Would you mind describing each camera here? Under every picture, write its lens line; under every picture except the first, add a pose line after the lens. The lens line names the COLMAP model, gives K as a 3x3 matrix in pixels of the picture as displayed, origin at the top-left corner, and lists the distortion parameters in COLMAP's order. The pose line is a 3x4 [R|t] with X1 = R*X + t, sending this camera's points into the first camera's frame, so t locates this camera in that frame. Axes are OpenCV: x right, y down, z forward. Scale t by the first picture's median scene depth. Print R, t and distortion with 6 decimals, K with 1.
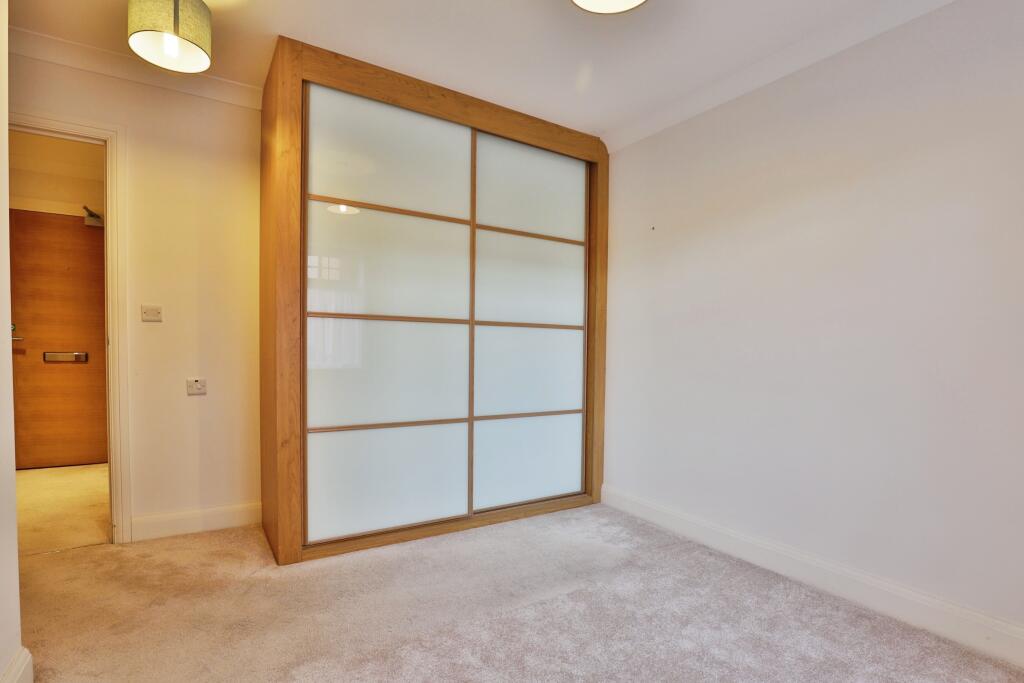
lens RADIAL K [[509.2, 0, 512.5], [0, 509.2, 365.5], [0, 0, 1]] dist [-0.089997, -0.000036]
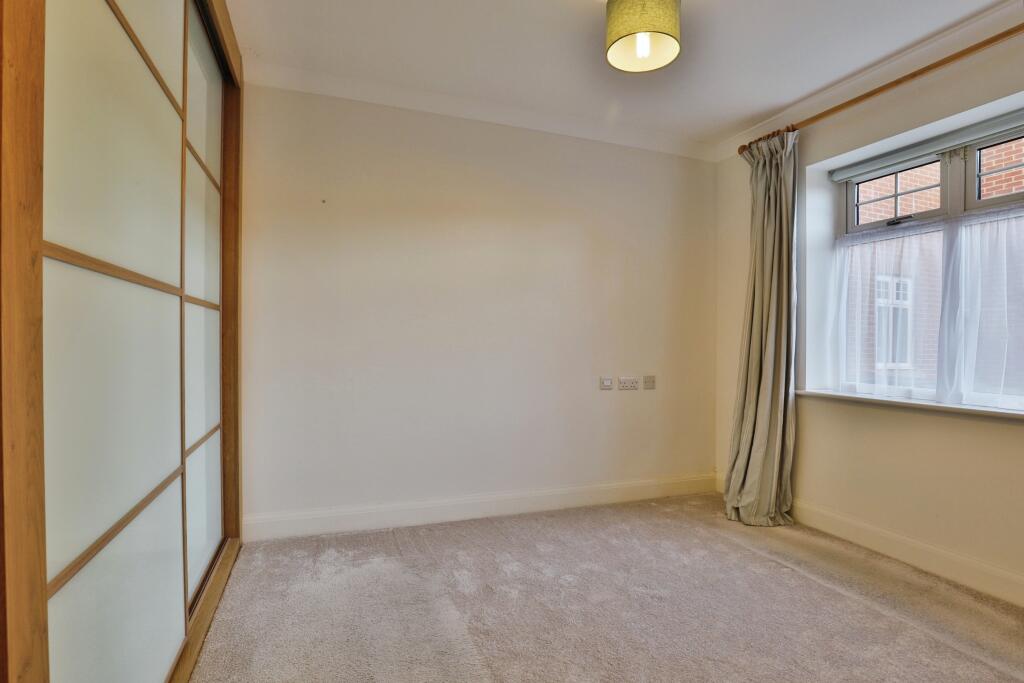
lens RADIAL K [[493.6, 0, 535.4], [0, 493.6, 339.9], [0, 0, 1]] dist [-0.016639, 0.000676]
pose [[0.176450, -0.011761, 0.984239, -0.577035], [0.017482, 0.999808, 0.008813, -0.034302], [-0.984154, 0.015652, 0.176622, 0.551032]]
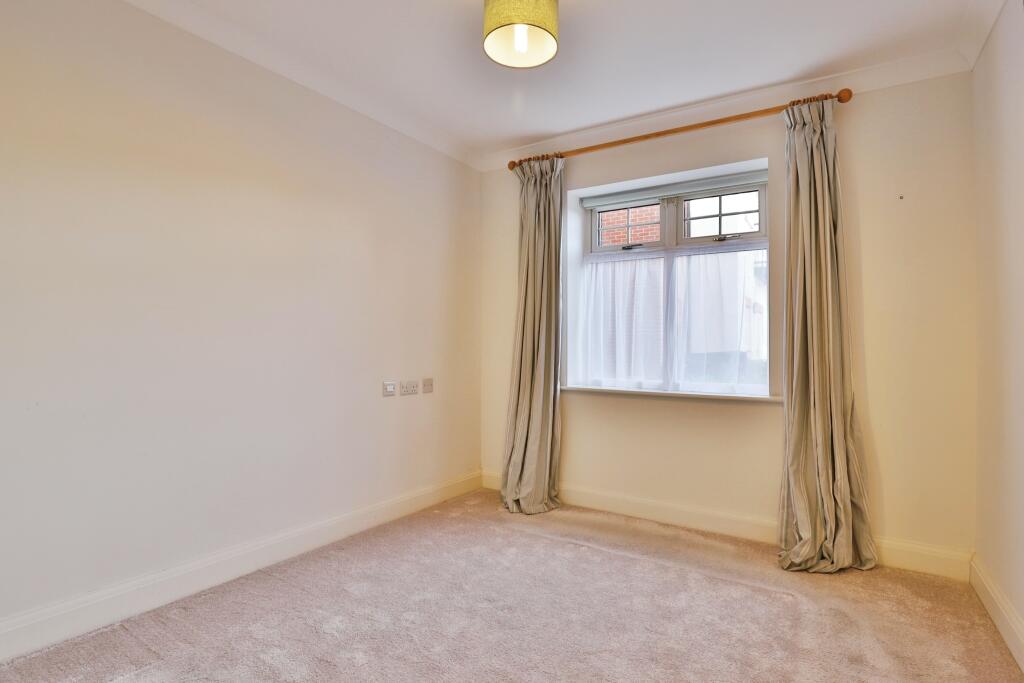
lens RADIAL K [[487.8, 0, 518.8], [0, 487.8, 332.4], [0, 0, 1]] dist [-0.020280, 0.000495]
pose [[-0.413061, 0.002731, 0.910699, -0.470579], [0.007080, 0.999975, 0.000212, -0.039201], [-0.910676, 0.006535, -0.413070, 0.786317]]
